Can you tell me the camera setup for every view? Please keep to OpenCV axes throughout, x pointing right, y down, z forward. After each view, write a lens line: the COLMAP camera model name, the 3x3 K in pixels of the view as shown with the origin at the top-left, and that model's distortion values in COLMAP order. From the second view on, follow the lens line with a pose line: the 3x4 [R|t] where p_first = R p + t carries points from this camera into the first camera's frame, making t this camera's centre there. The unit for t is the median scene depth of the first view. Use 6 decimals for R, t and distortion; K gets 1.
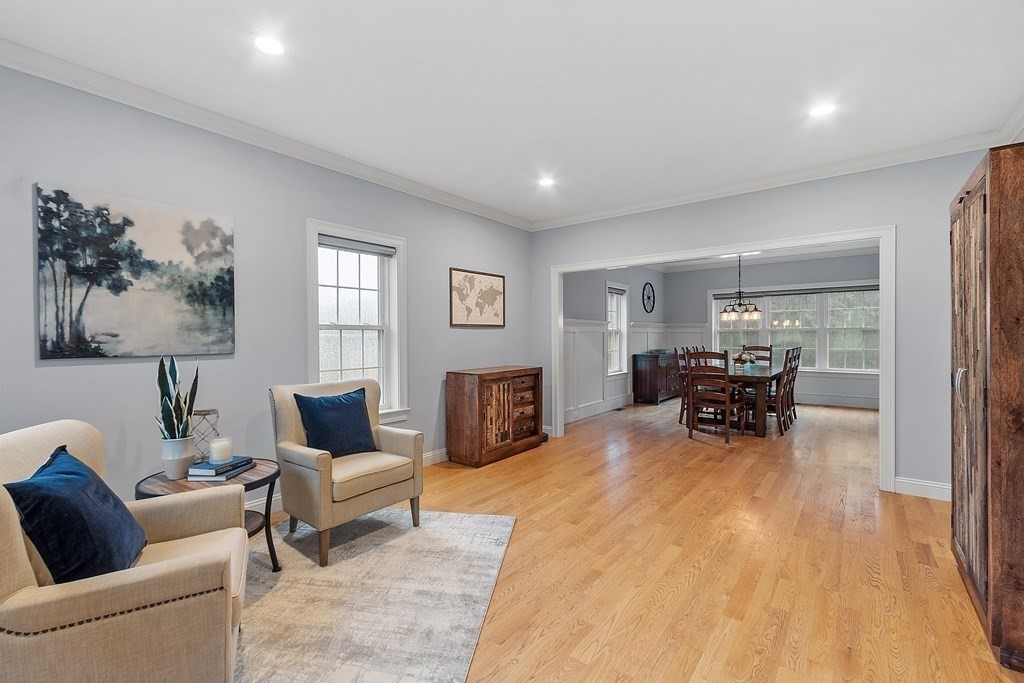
lens RADIAL K [[469.6, 0, 501.8], [0, 469.6, 339.0], [0, 0, 1]] dist [0.000461, -0.000665]
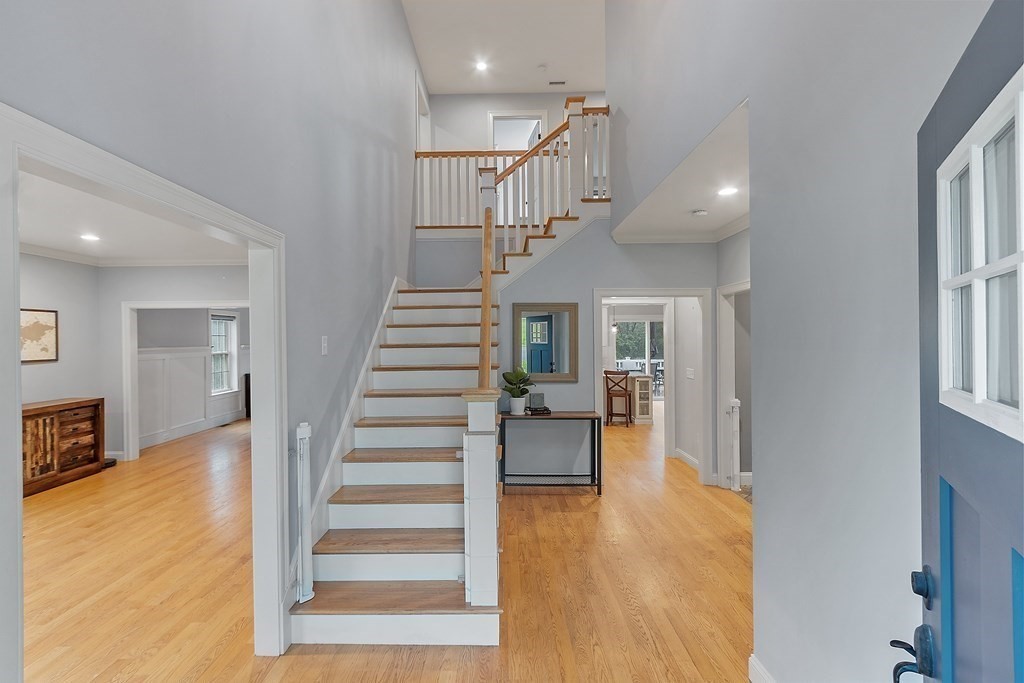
lens RADIAL K [[454.2, 0, 511.1], [0, 454.2, 338.5], [0, 0, 1]] dist [0.002352, 0.000253]
pose [[0.778266, -0.004121, 0.627921, 0.158640], [0.013832, 0.999848, -0.010582, -0.052570], [-0.627783, 0.016921, 0.778205, -0.402813]]
